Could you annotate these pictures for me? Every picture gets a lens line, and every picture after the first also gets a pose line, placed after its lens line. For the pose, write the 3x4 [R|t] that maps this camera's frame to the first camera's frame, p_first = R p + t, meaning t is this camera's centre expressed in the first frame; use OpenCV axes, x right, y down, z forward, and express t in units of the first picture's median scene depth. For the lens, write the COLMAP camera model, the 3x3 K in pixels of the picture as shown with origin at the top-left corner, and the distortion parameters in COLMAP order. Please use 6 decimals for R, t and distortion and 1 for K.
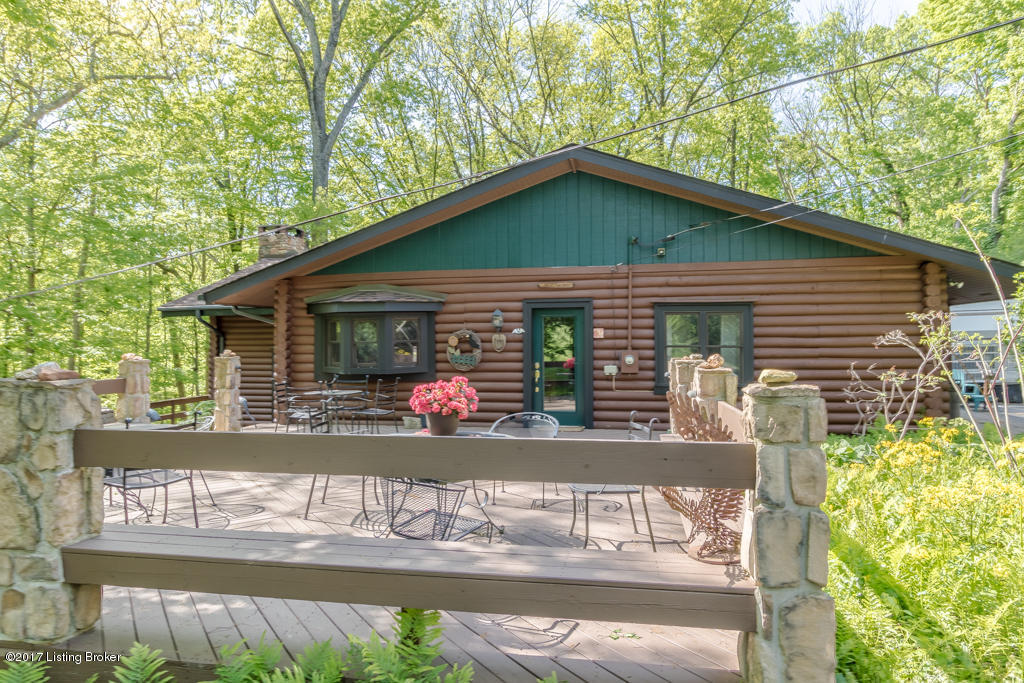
lens RADIAL K [[657.7, 0, 513.5], [0, 657.7, 336.2], [0, 0, 1]] dist [-0.000723, 0.002582]
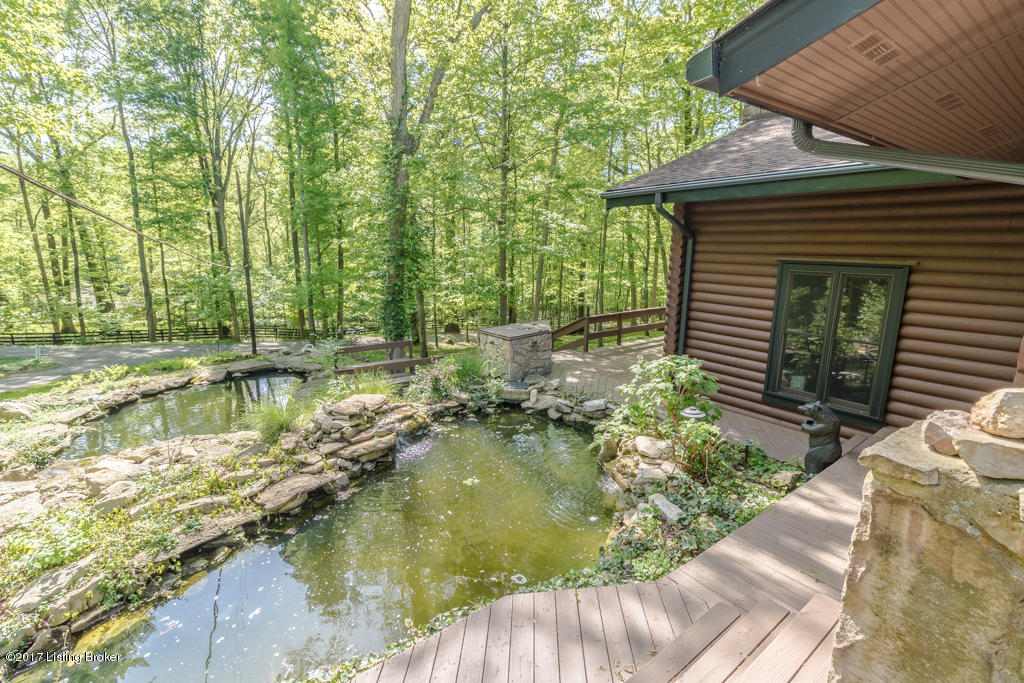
lens RADIAL K [[475.9, 0, 511.2], [0, 475.9, 337.4], [0, 0, 1]] dist [-0.001099, -0.000804]
pose [[0.750811, 0.142952, -0.644862, -0.415204], [-0.006988, 0.977964, 0.208658, -0.000080], [0.660480, -0.152157, 0.735265, 0.842200]]
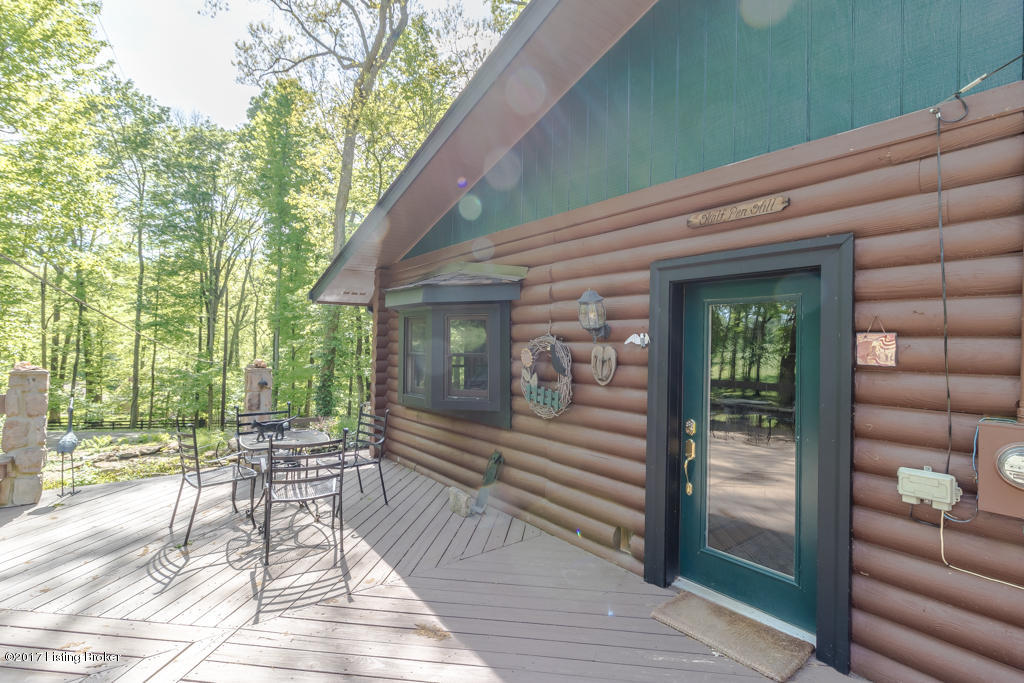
lens RADIAL K [[475.9, 0, 510.2], [0, 475.9, 337.2], [0, 0, 1]] dist [-0.001099, -0.000804]
pose [[0.760844, 0.009959, -0.648858, 0.139272], [-0.018800, 0.999801, -0.006699, -0.005699], [0.648662, 0.017296, 0.760880, 0.716242]]
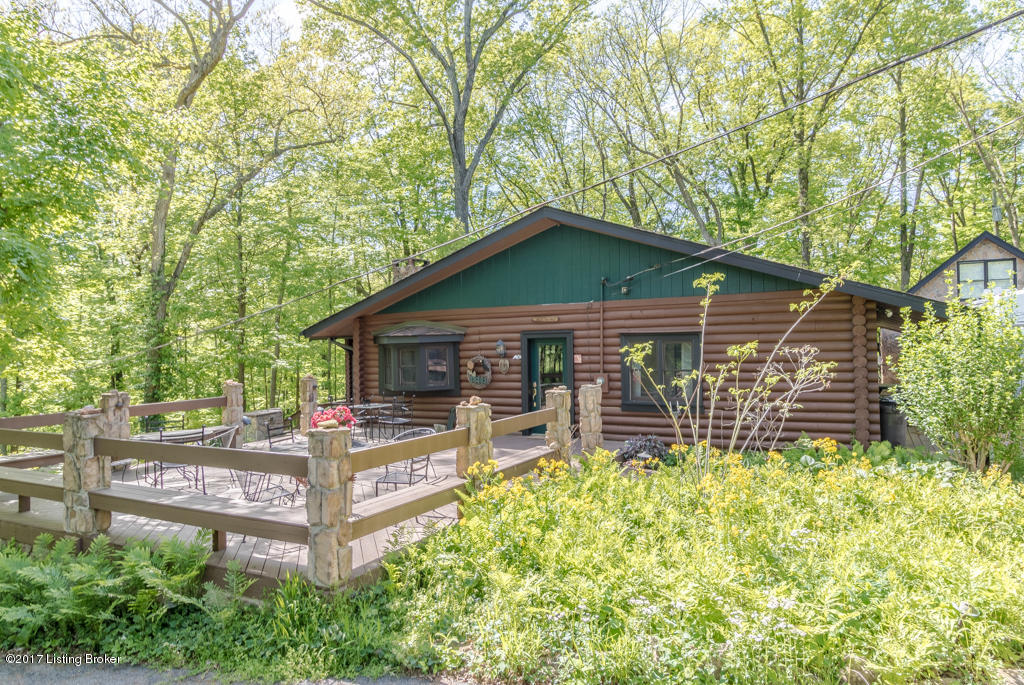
lens RADIAL K [[657.7, 0, 510.0], [0, 657.7, 345.5], [0, 0, 1]] dist [-0.000723, 0.002582]
pose [[0.952065, -0.013503, -0.305596, 0.370253], [0.018774, 0.999721, 0.014314, -0.047373], [0.305318, -0.019365, 0.952054, -0.179888]]
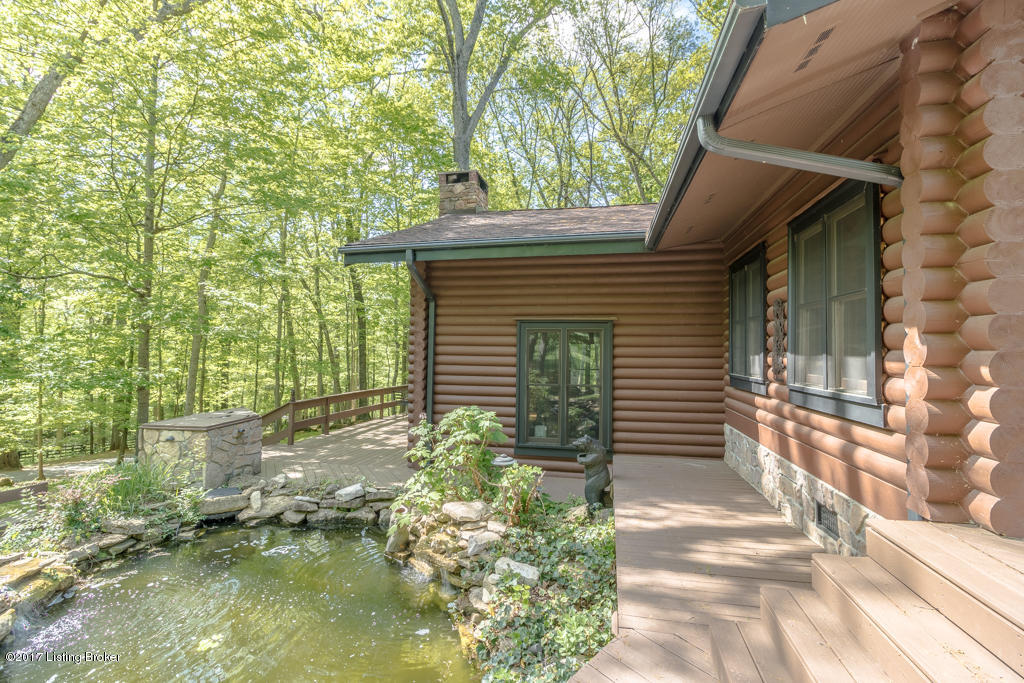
lens RADIAL K [[475.9, 0, 510.4], [0, 475.9, 339.1], [0, 0, 1]] dist [-0.001099, -0.000804]
pose [[0.999787, 0.017670, -0.010671, -0.567511], [-0.017834, 0.999722, -0.015422, 0.066041], [0.010395, 0.015609, 0.999824, 0.858516]]
